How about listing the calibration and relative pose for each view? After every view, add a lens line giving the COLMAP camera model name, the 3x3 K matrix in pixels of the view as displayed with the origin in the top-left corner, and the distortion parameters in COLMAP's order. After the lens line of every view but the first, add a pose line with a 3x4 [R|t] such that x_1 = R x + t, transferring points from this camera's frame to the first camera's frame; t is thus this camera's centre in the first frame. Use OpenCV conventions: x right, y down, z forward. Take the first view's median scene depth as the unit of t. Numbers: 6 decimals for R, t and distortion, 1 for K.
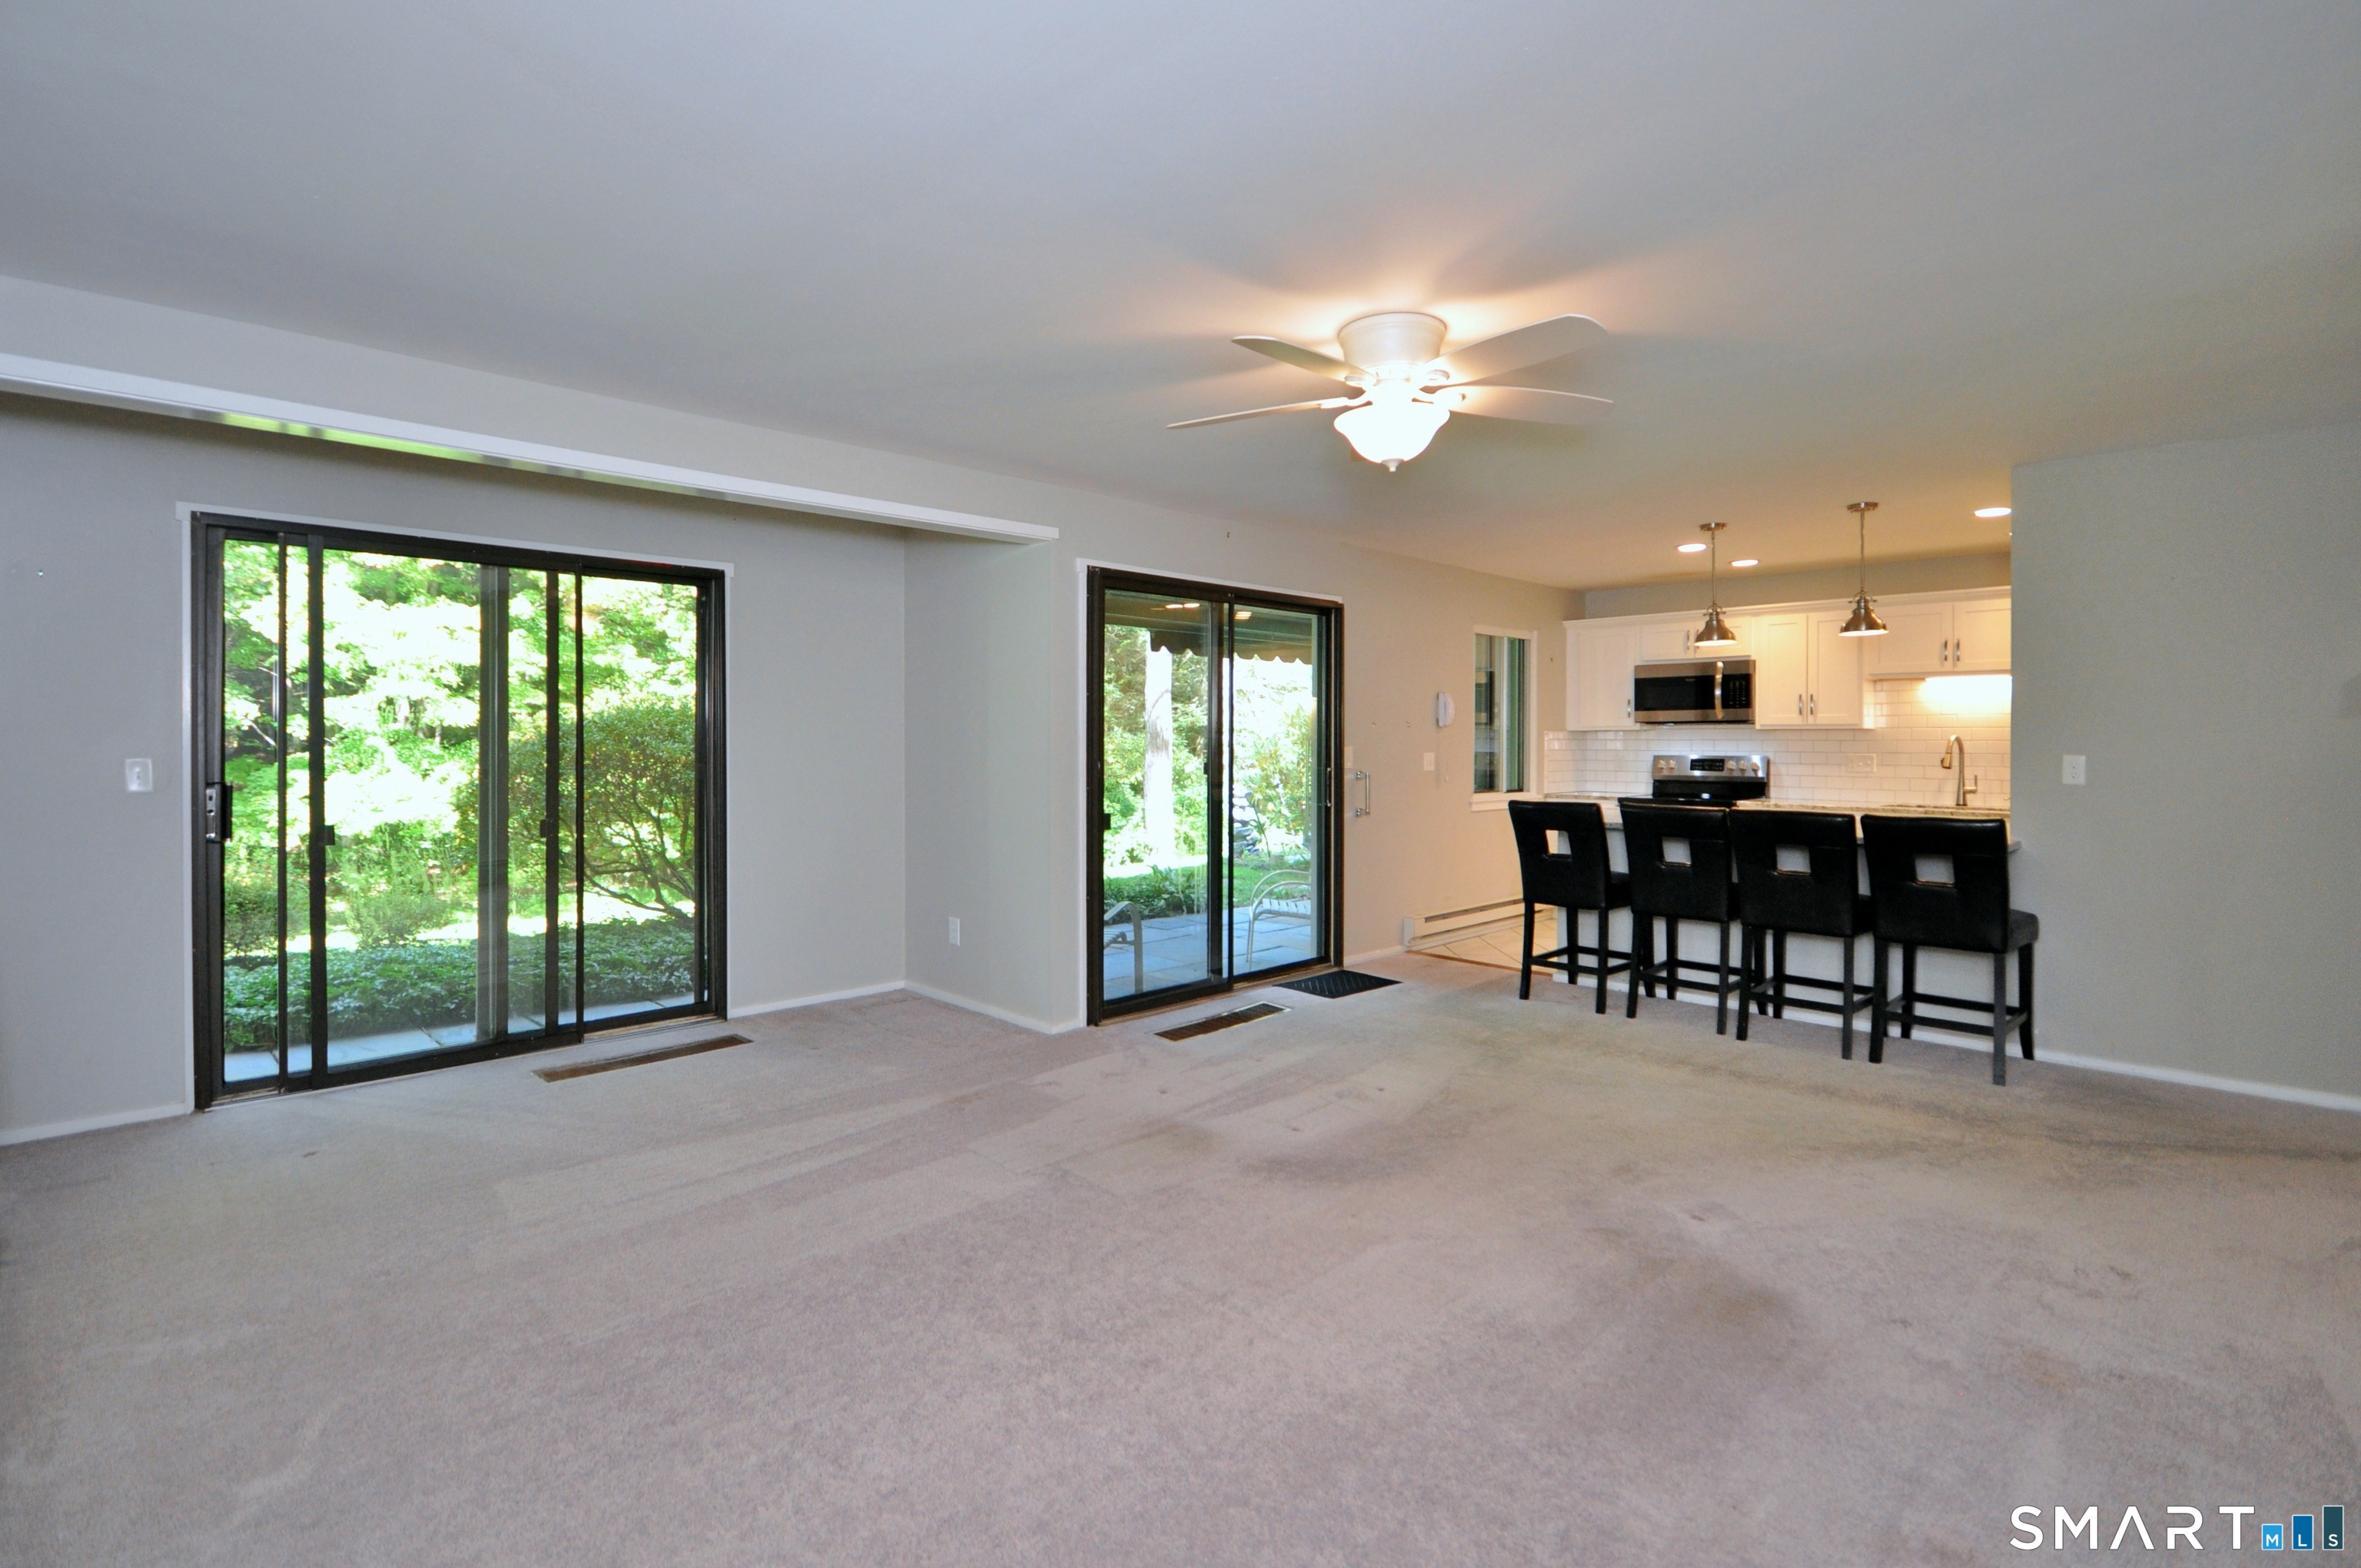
lens RADIAL K [[1131.6, 0, 1170.8], [0, 1131.6, 736.3], [0, 0, 1]] dist [0.000090, 0.000066]
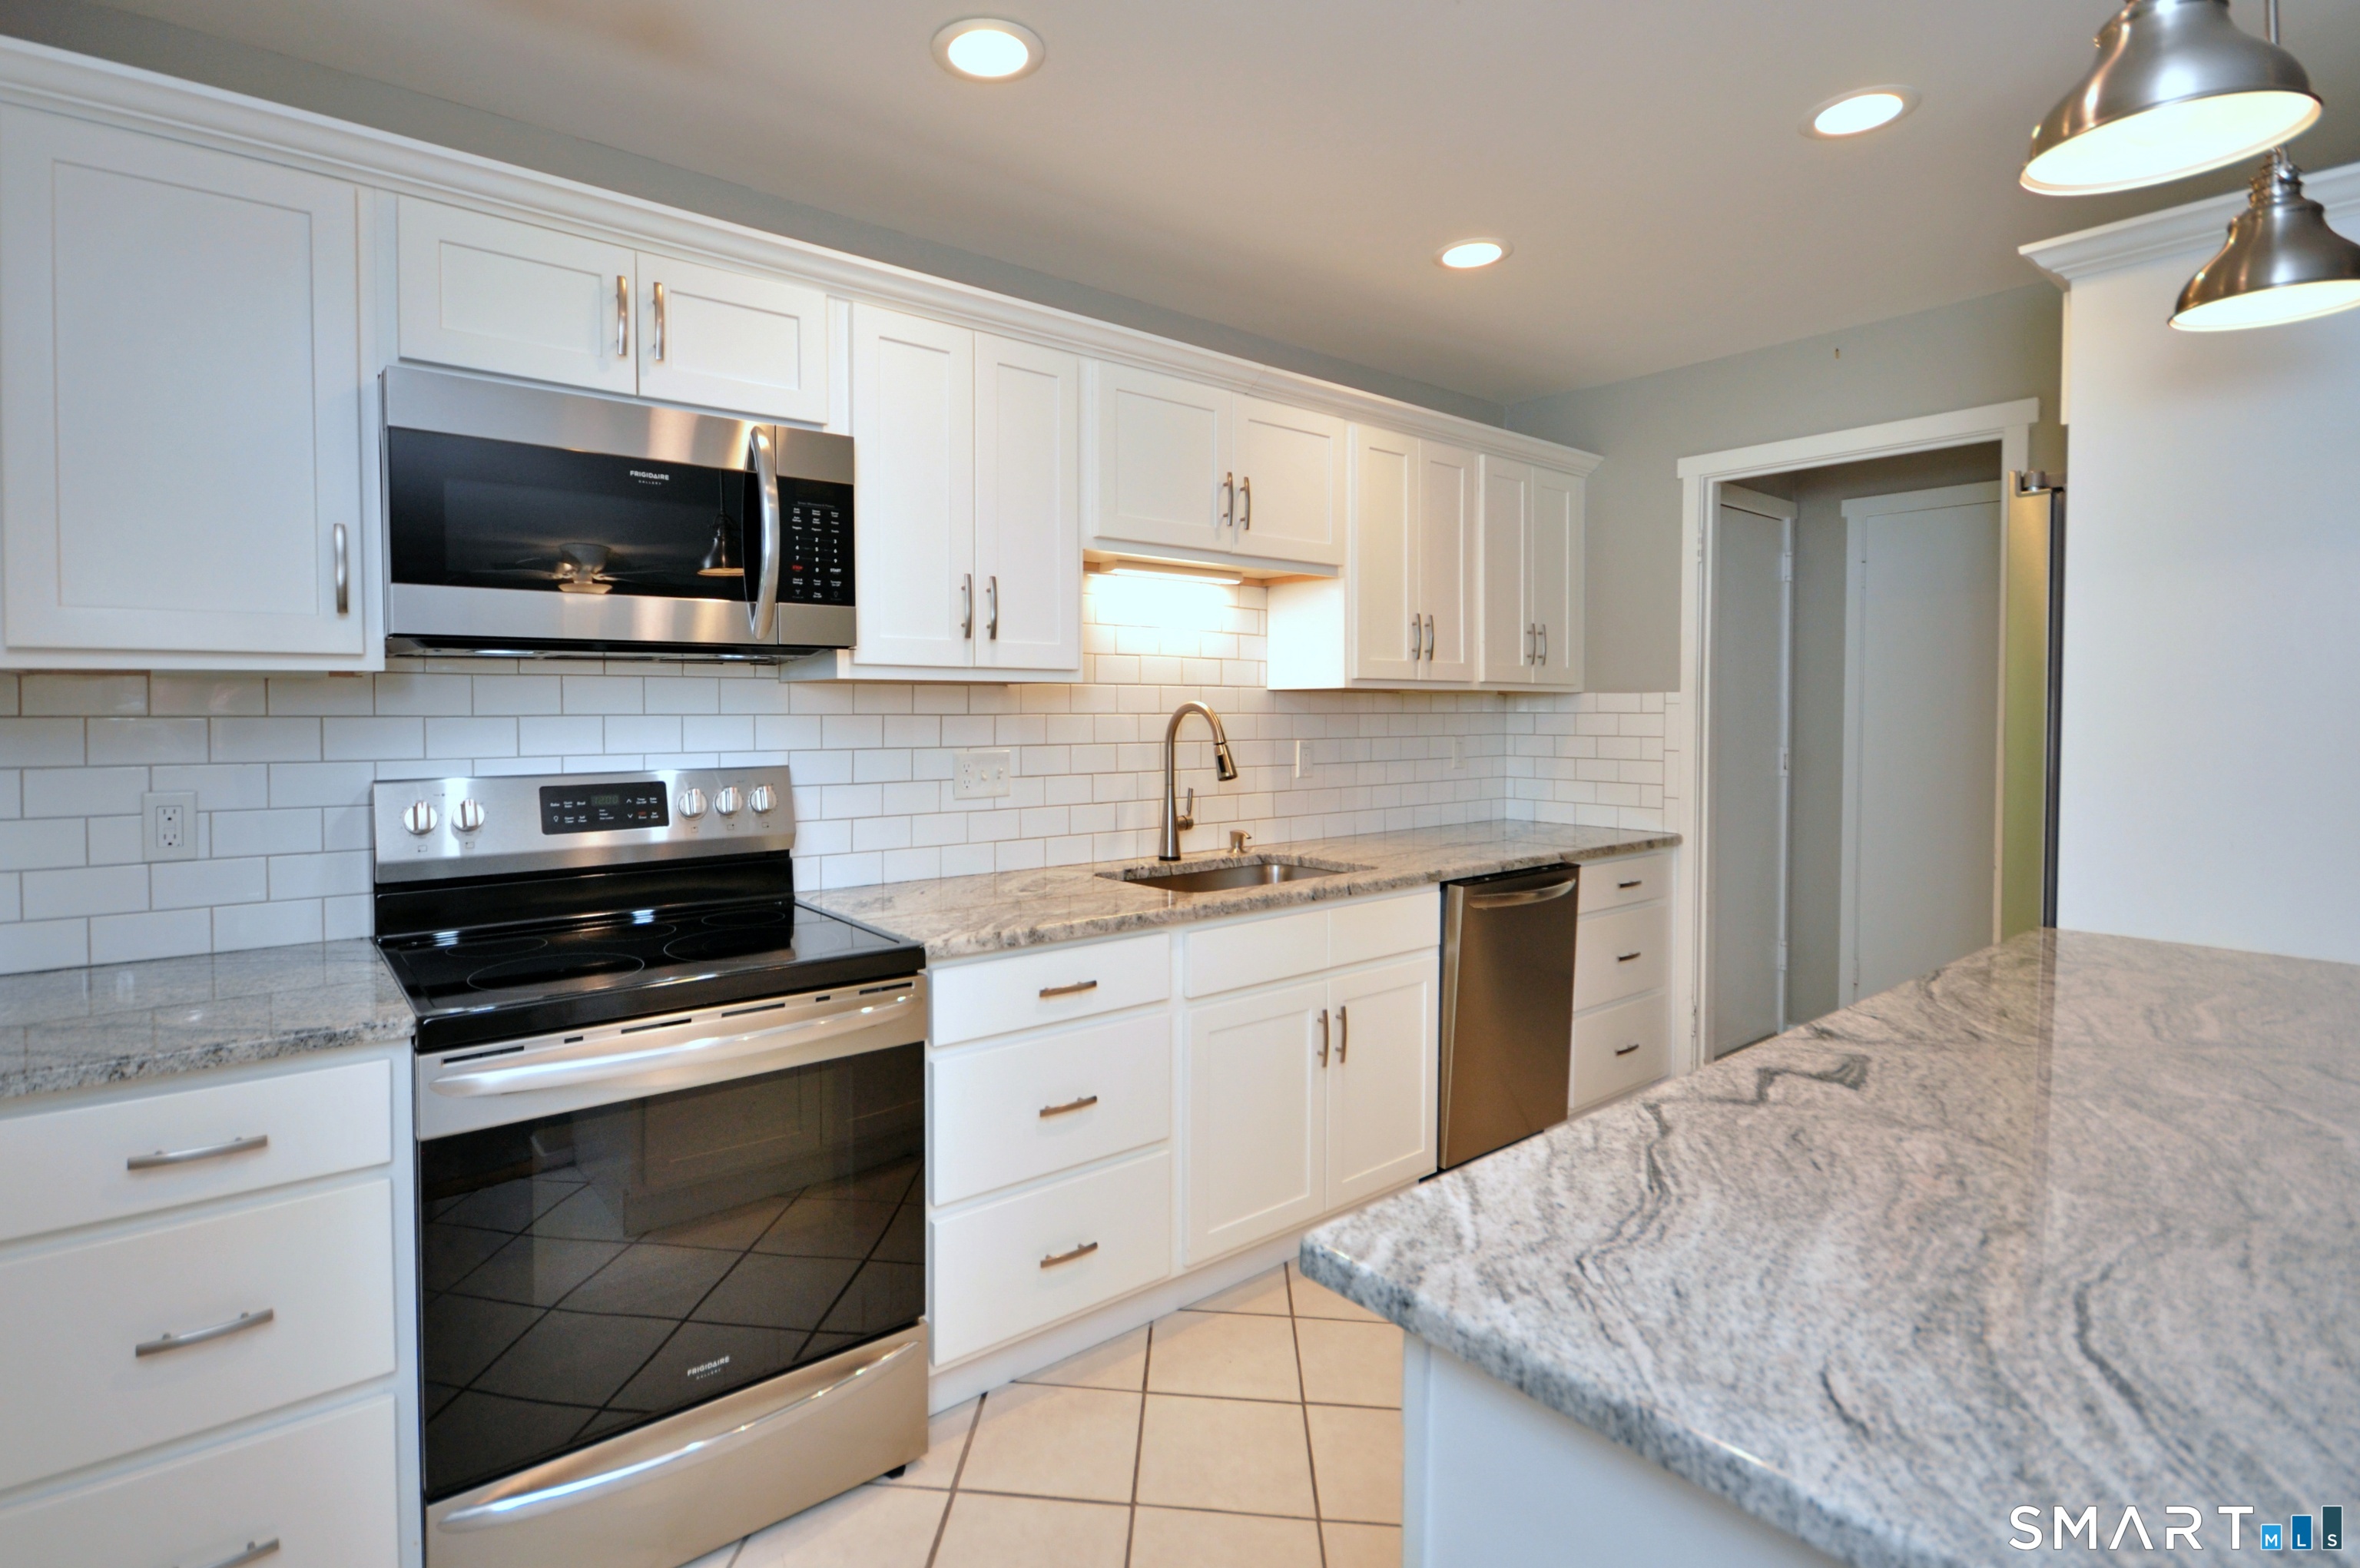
lens RADIAL K [[1131.0, 0, 1170.3], [0, 1131.0, 736.3], [0, 0, 1]] dist [0.000090, 0.000066]
pose [[0.090105, -0.025506, 0.995606, 0.230614], [-0.003398, 0.999658, 0.025918, 0.000724], [-0.995926, -0.005718, 0.089988, 0.889575]]
